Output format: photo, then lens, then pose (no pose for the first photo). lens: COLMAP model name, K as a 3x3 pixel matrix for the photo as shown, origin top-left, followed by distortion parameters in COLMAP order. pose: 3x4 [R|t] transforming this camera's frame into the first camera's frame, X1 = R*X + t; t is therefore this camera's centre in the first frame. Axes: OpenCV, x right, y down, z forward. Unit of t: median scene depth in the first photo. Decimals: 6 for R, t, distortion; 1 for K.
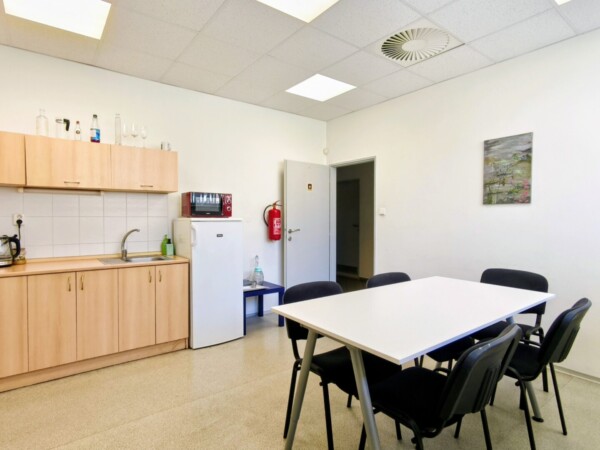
lens RADIAL K [[332.8, 0, 298.1], [0, 332.8, 223.2], [0, 0, 1]] dist [-0.000528, -0.000564]
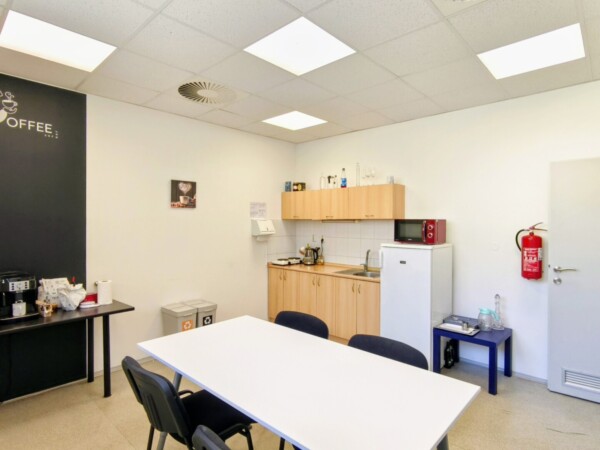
lens RADIAL K [[332.8, 0, 298.1], [0, 332.8, 223.2], [0, 0, 1]] dist [-0.000528, -0.000564]
pose [[0.173634, 0.002264, -0.984808, 0.713315], [-0.021535, 0.999767, -0.001498, -0.074035], [0.984575, 0.021468, 0.173642, 0.506928]]
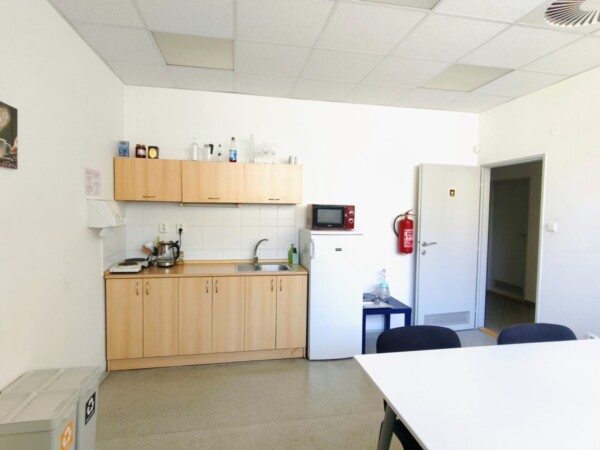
lens RADIAL K [[332.8, 0, 298.1], [0, 332.8, 223.2], [0, 0, 1]] dist [-0.000528, -0.000564]
pose [[0.895980, 0.030906, -0.443018, 0.088241], [-0.022640, 0.999457, 0.023935, -0.060907], [0.443517, -0.011415, 0.896193, 0.074554]]
